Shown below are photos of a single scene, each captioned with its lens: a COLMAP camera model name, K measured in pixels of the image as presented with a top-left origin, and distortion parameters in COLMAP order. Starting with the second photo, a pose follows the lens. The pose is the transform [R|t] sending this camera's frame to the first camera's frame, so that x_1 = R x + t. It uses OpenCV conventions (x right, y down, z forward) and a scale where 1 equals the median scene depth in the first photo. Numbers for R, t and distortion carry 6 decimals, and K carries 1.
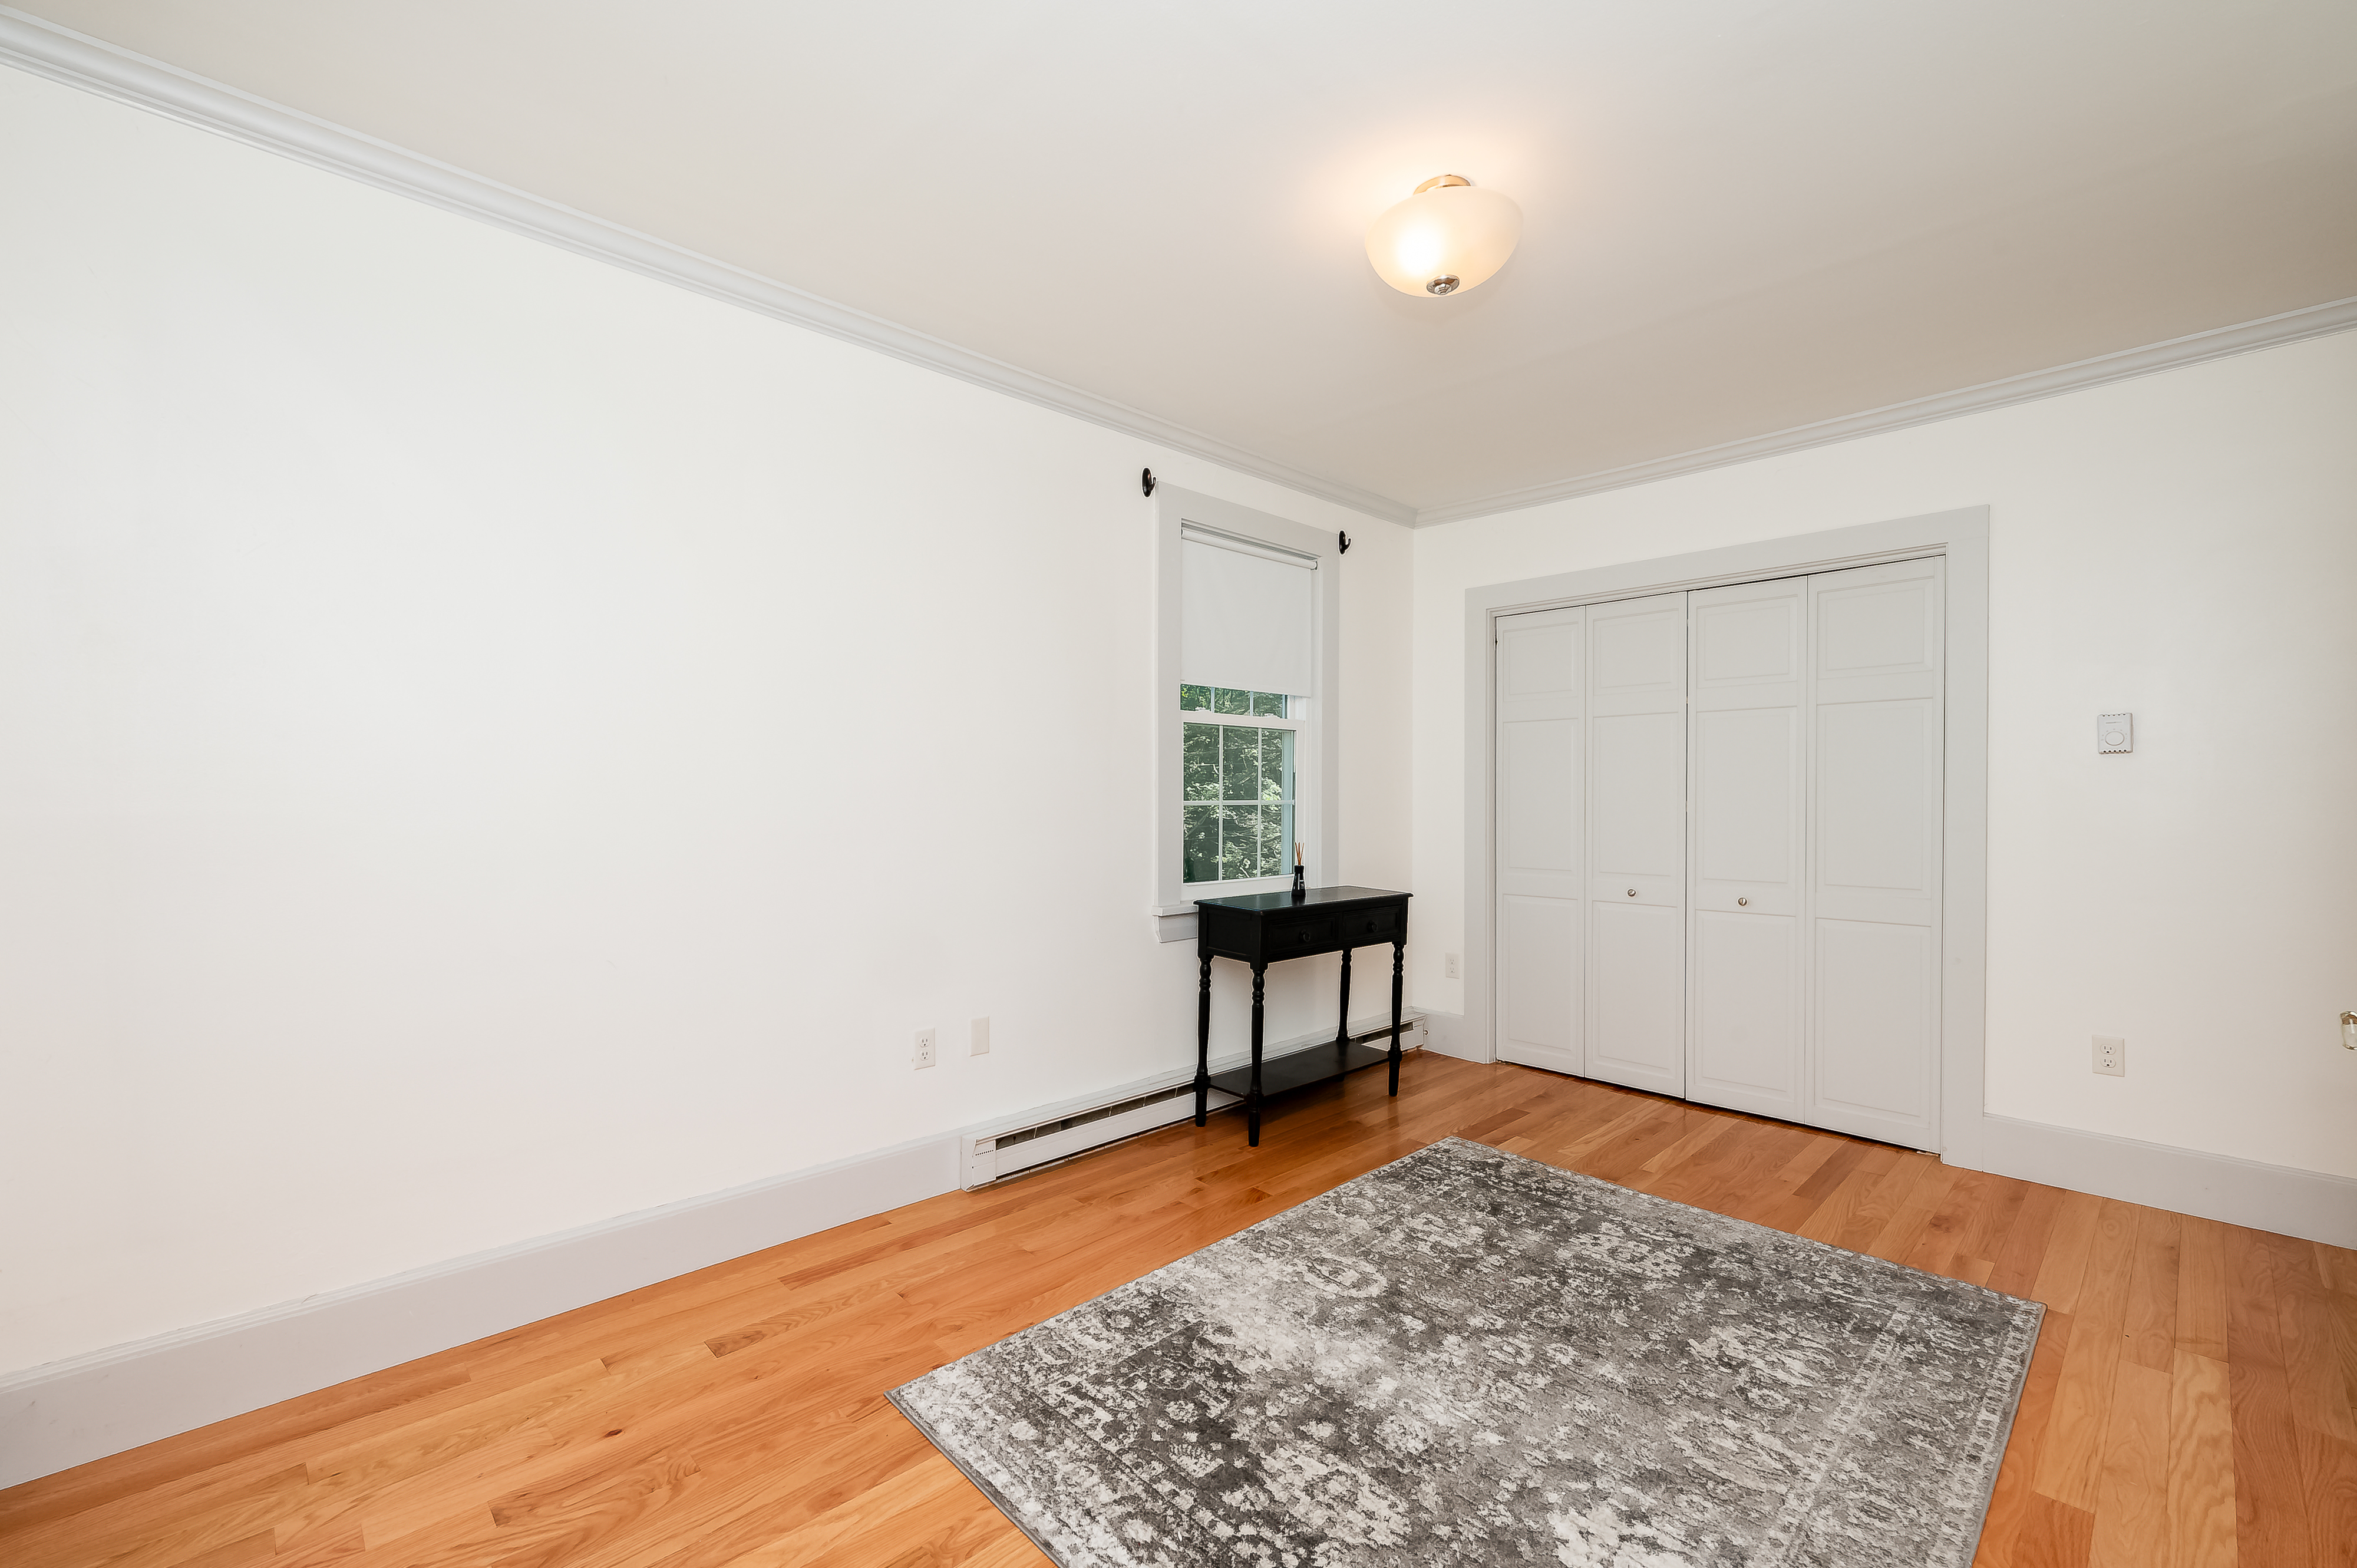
lens RADIAL K [[978.2, 0, 1152.7], [0, 978.2, 799.1], [0, 0, 1]] dist [-0.001173, -0.000001]
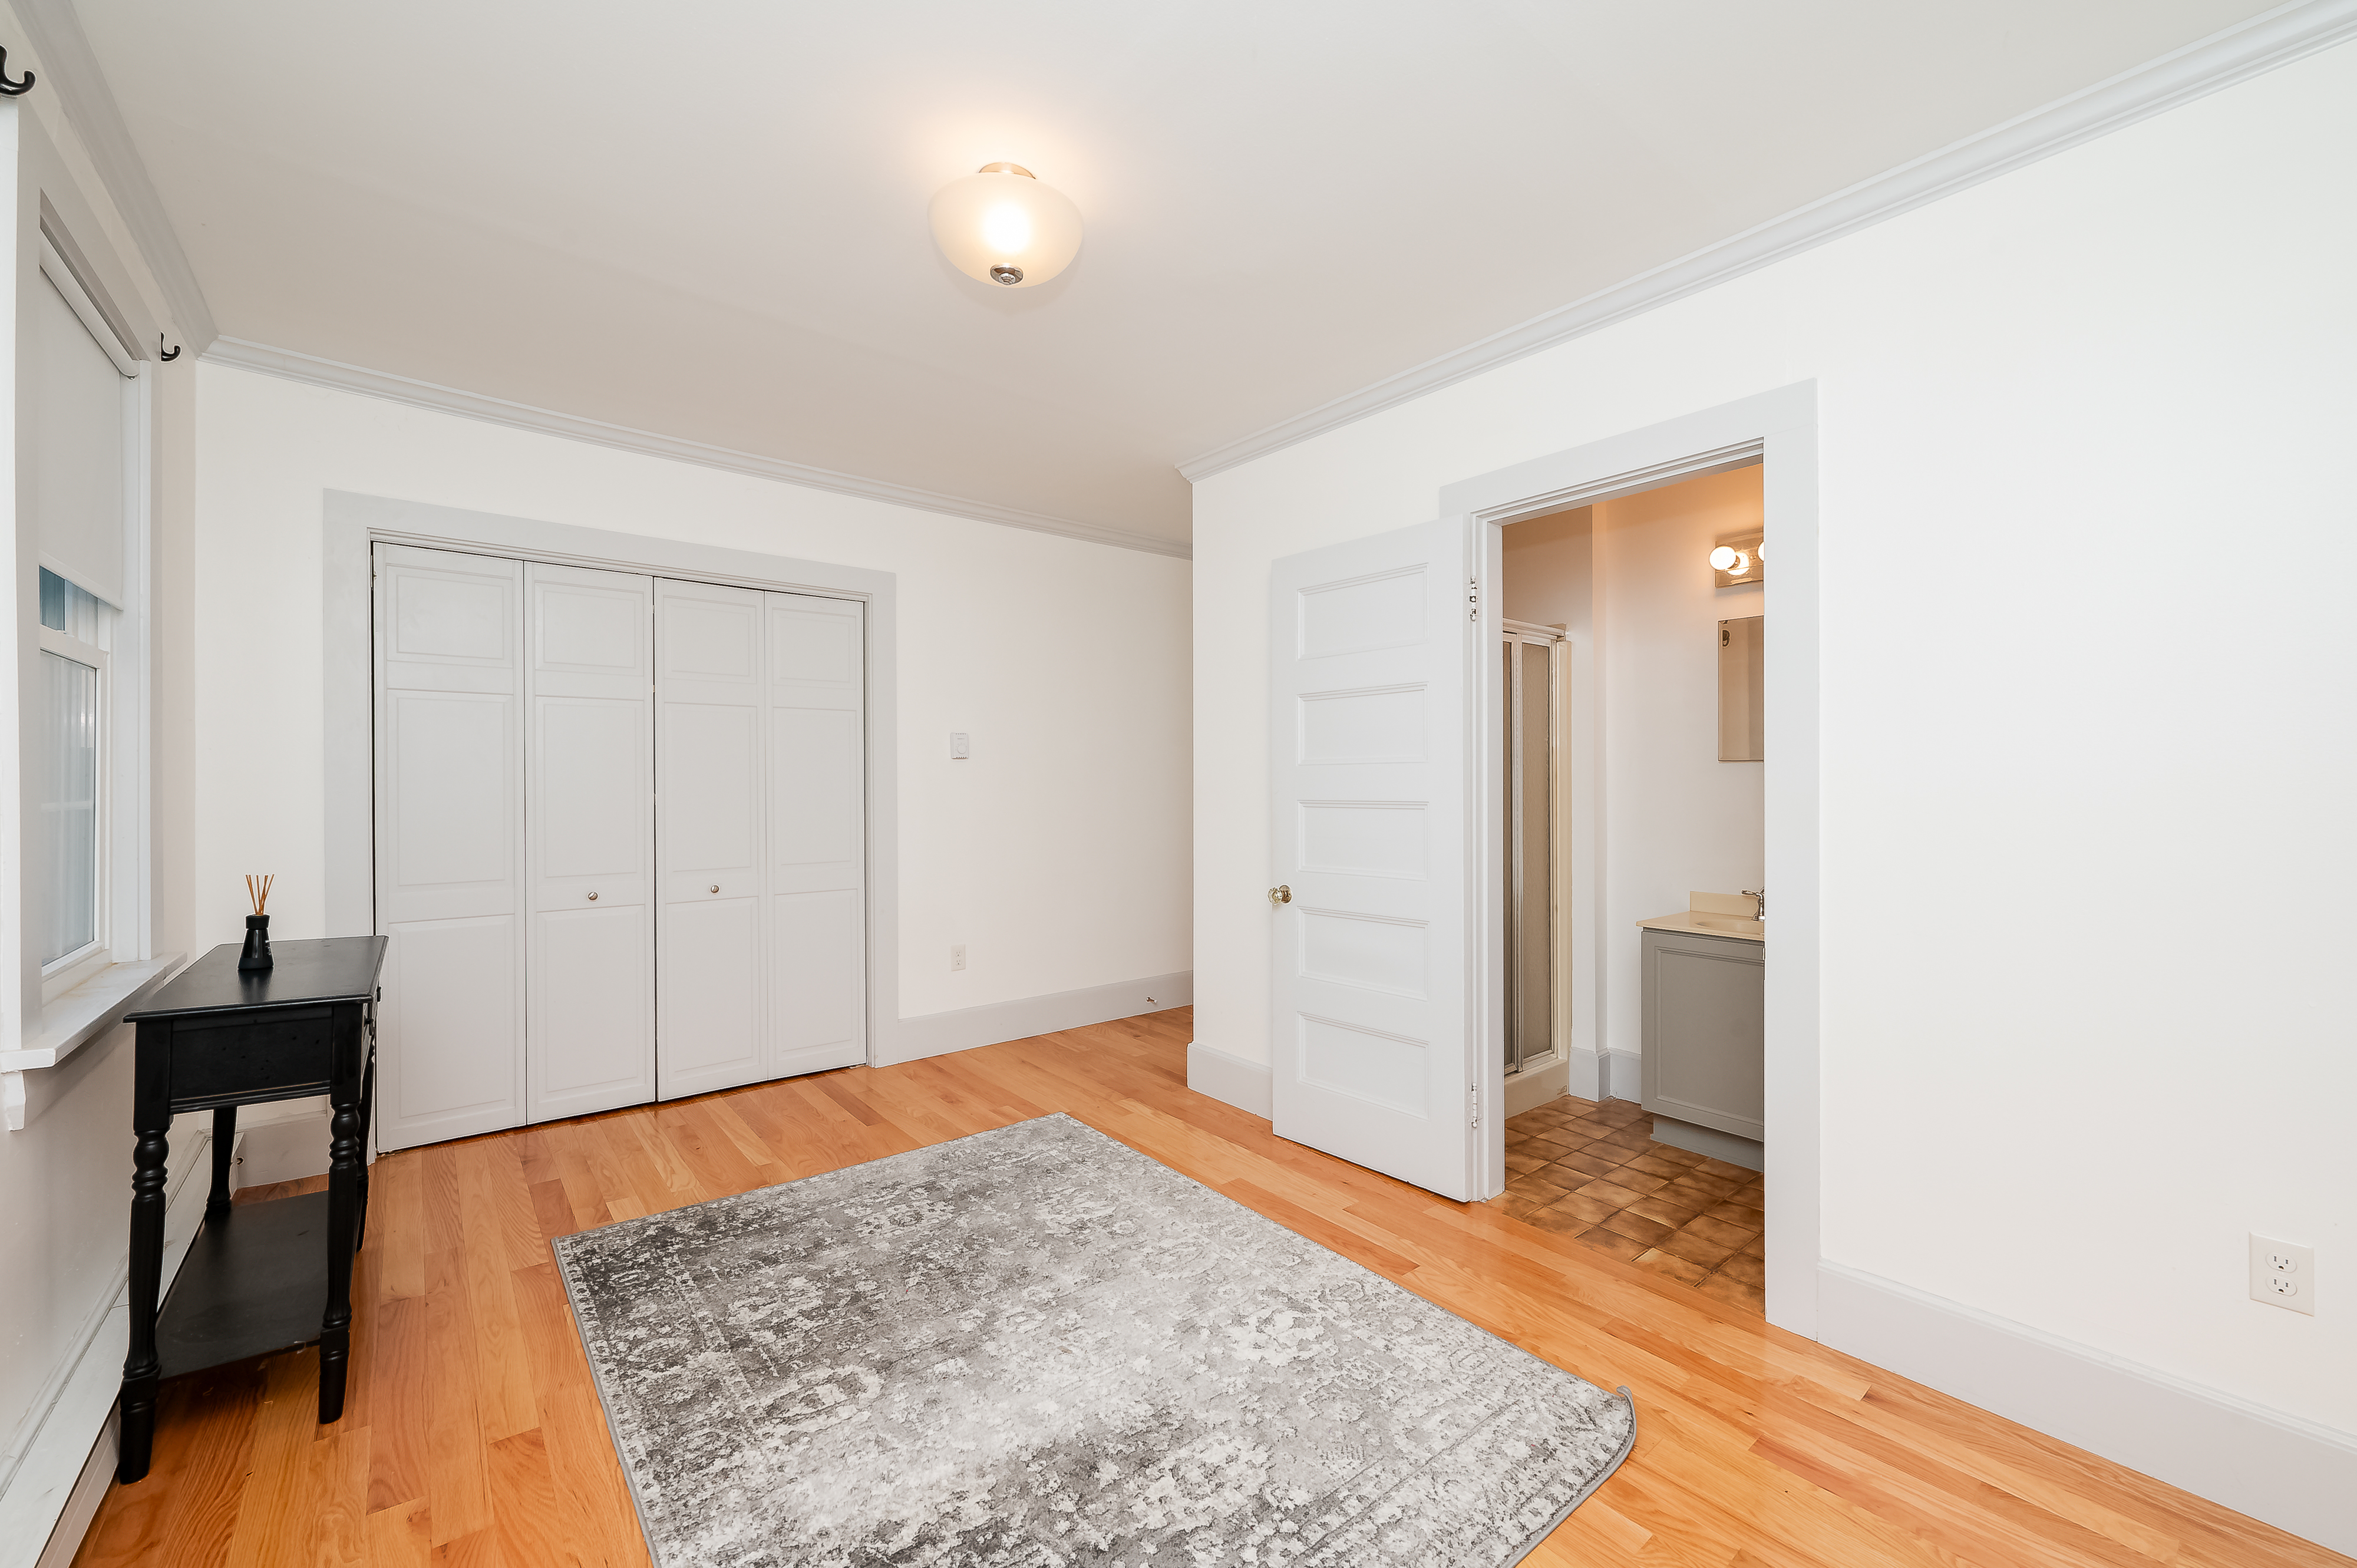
lens RADIAL K [[946.1, 0, 1173.0], [0, 946.1, 789.5], [0, 0, 1]] dist [-0.000571, -0.000170]
pose [[0.070464, -0.009600, 0.997468, -0.483975], [0.001940, 0.999953, 0.009487, -0.013814], [-0.997512, 0.001267, 0.070479, 0.579938]]
